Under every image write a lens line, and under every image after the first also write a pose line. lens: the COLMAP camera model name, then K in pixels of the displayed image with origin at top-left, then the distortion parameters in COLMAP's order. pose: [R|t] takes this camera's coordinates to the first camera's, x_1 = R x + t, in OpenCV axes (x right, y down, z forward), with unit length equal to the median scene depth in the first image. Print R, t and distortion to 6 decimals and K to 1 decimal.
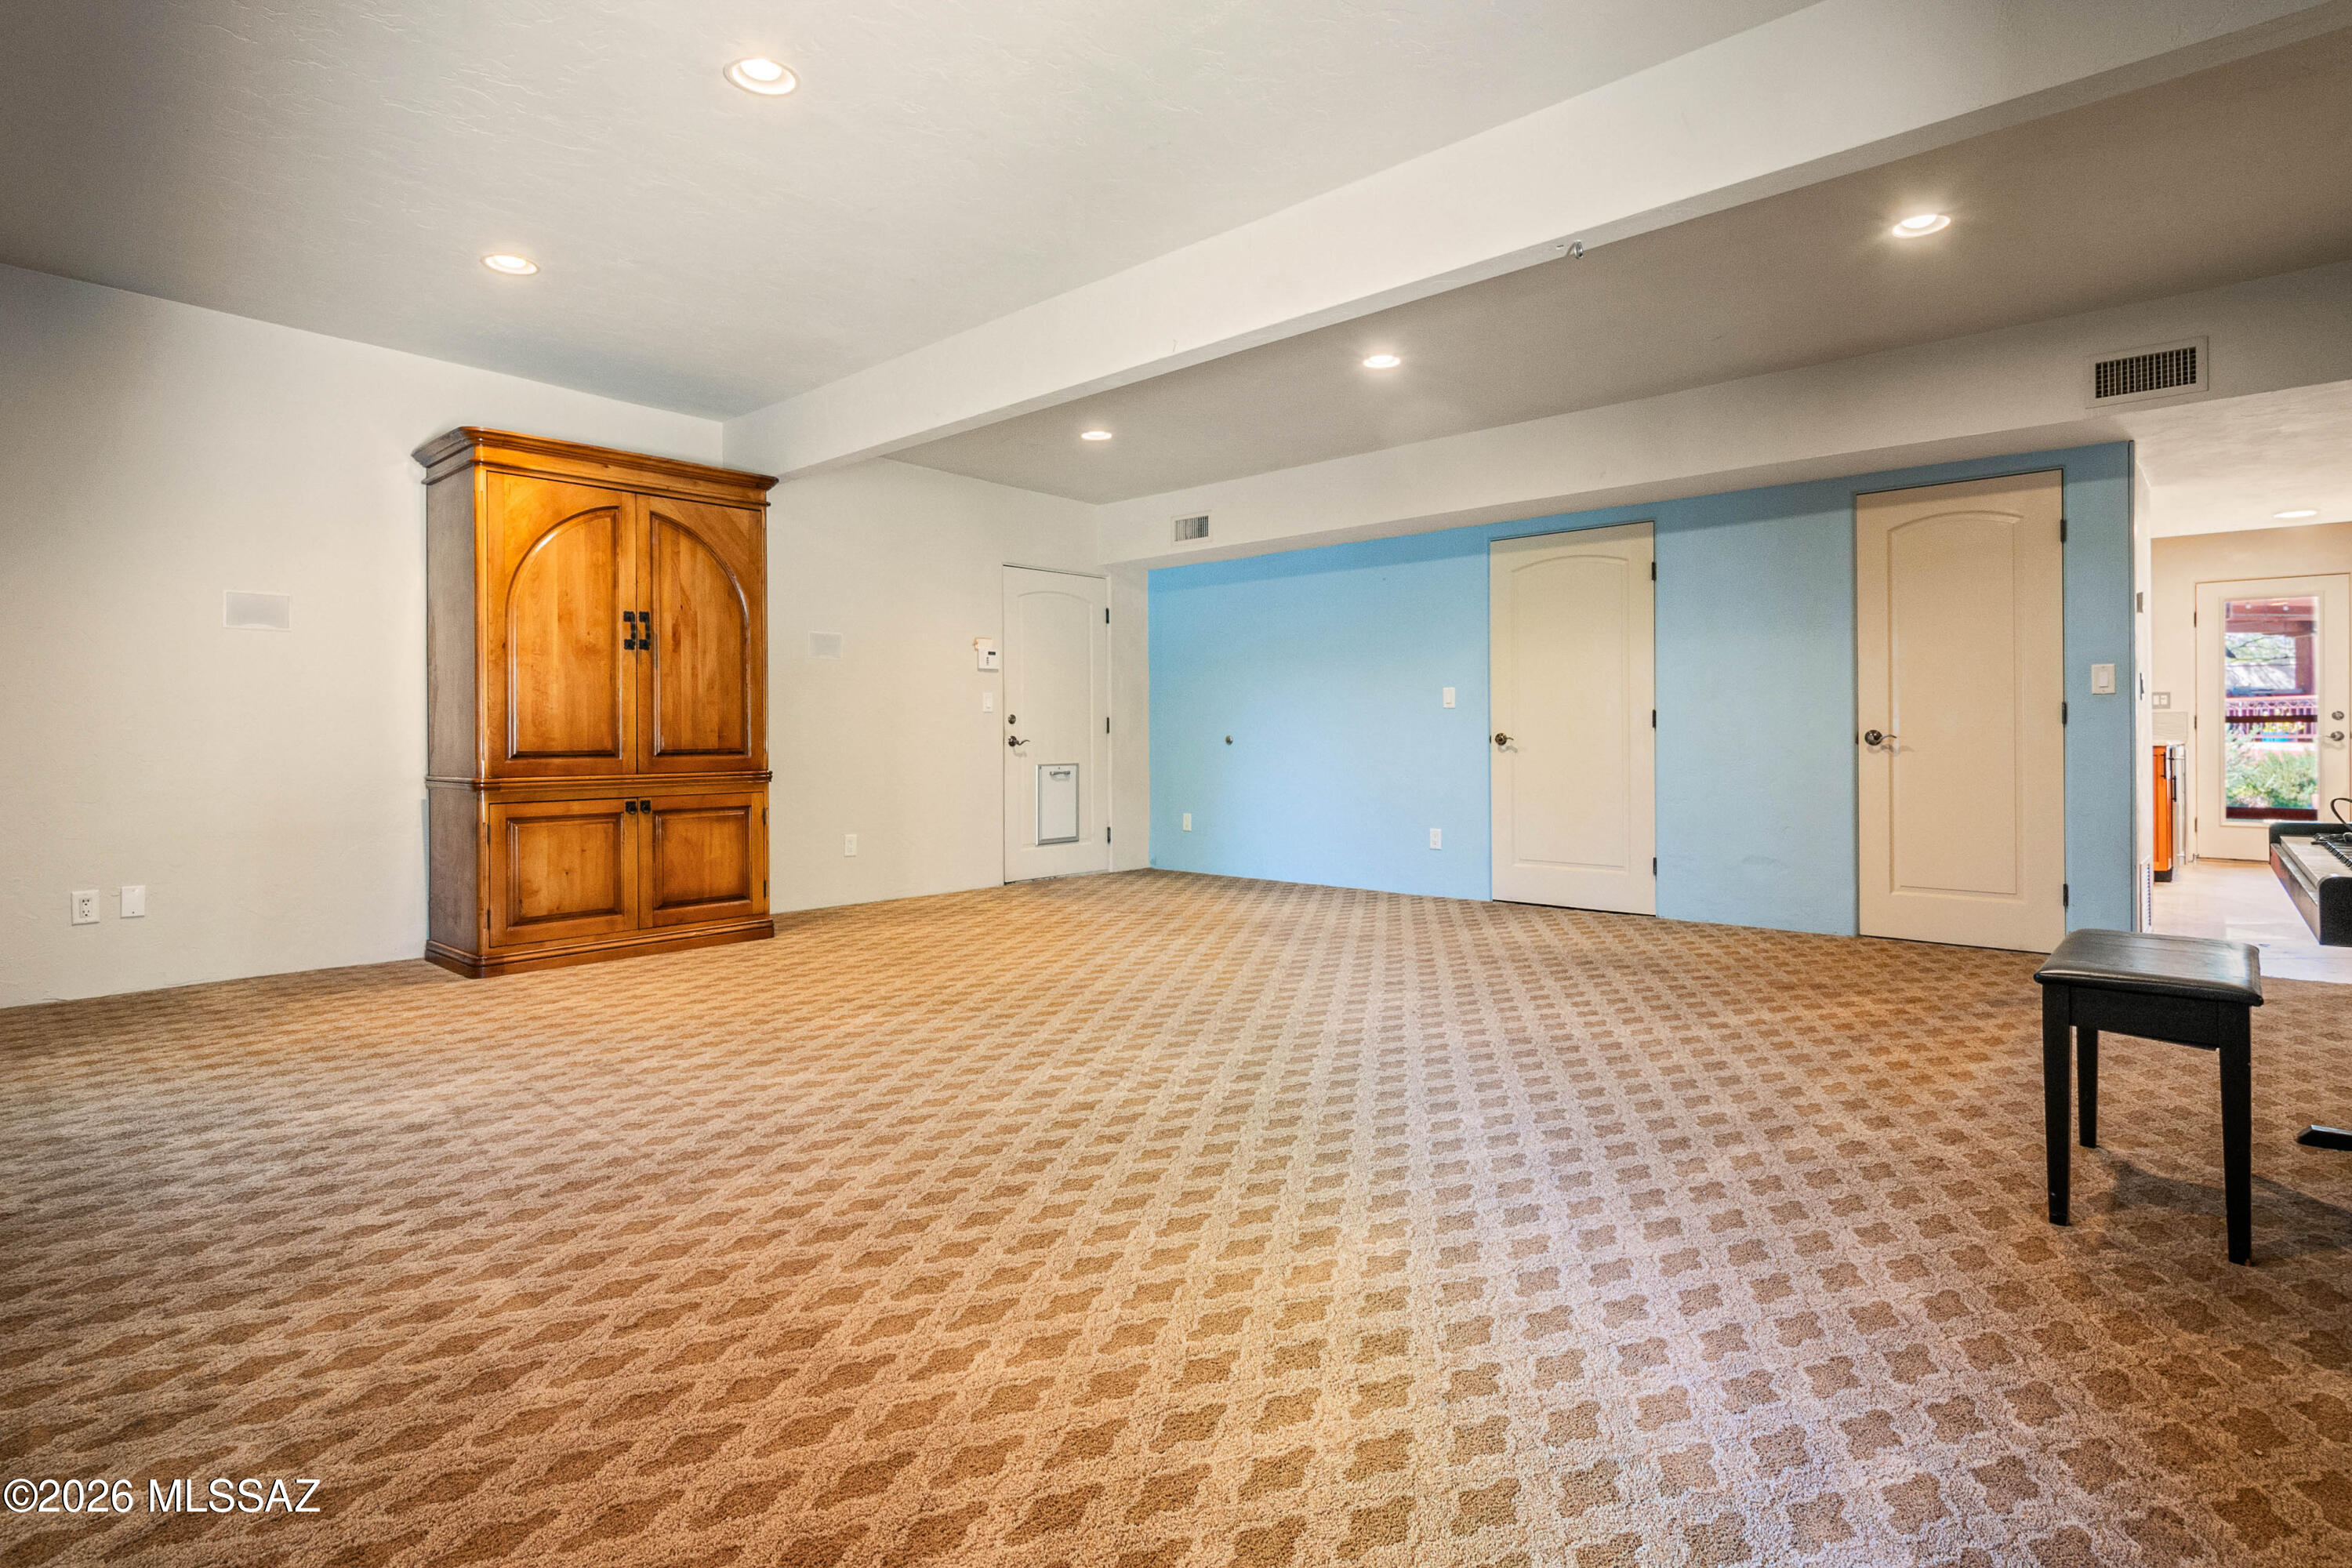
lens RADIAL K [[1176.9, 0, 1179.2], [0, 1176.9, 740.9], [0, 0, 1]] dist [-0.002660, -0.001287]
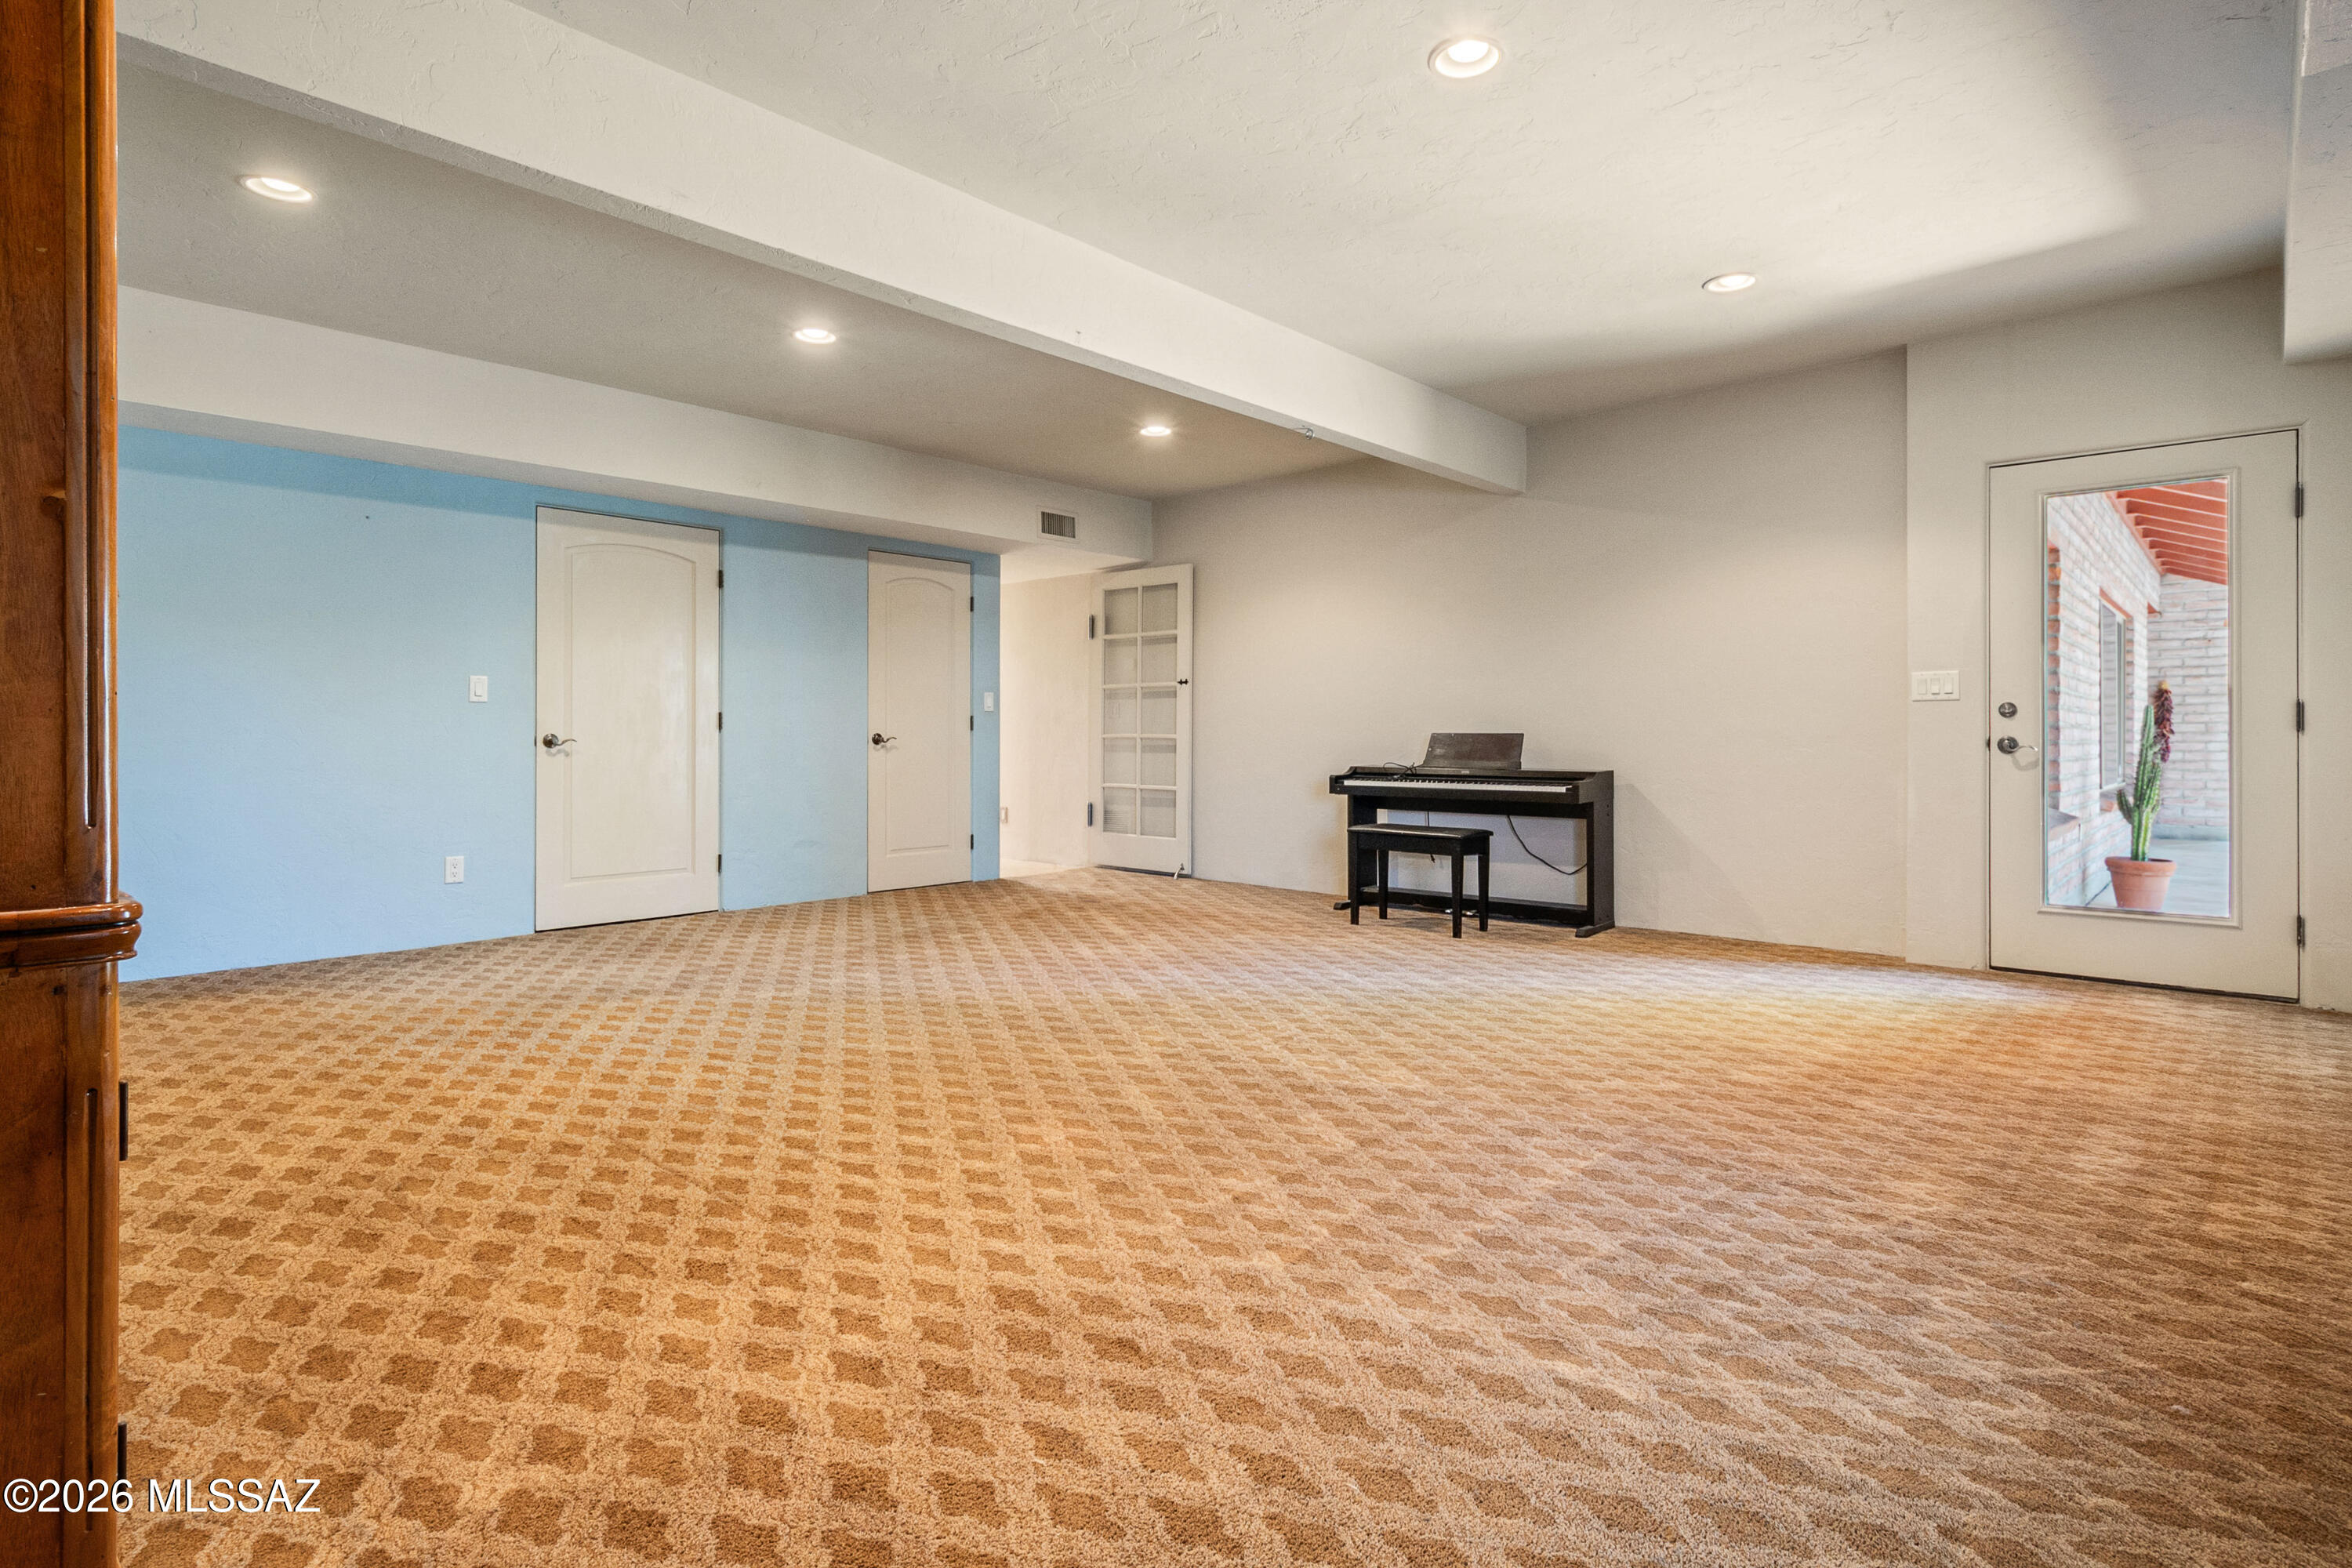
lens RADIAL K [[1176.9, 0, 1179.2], [0, 1176.9, 740.9], [0, 0, 1]] dist [-0.002660, -0.001287]
pose [[0.018992, 0.001530, 0.999818, -0.703131], [0.002998, 0.999994, -0.001587, 0.002472], [-0.999815, 0.003028, 0.018987, 0.637854]]
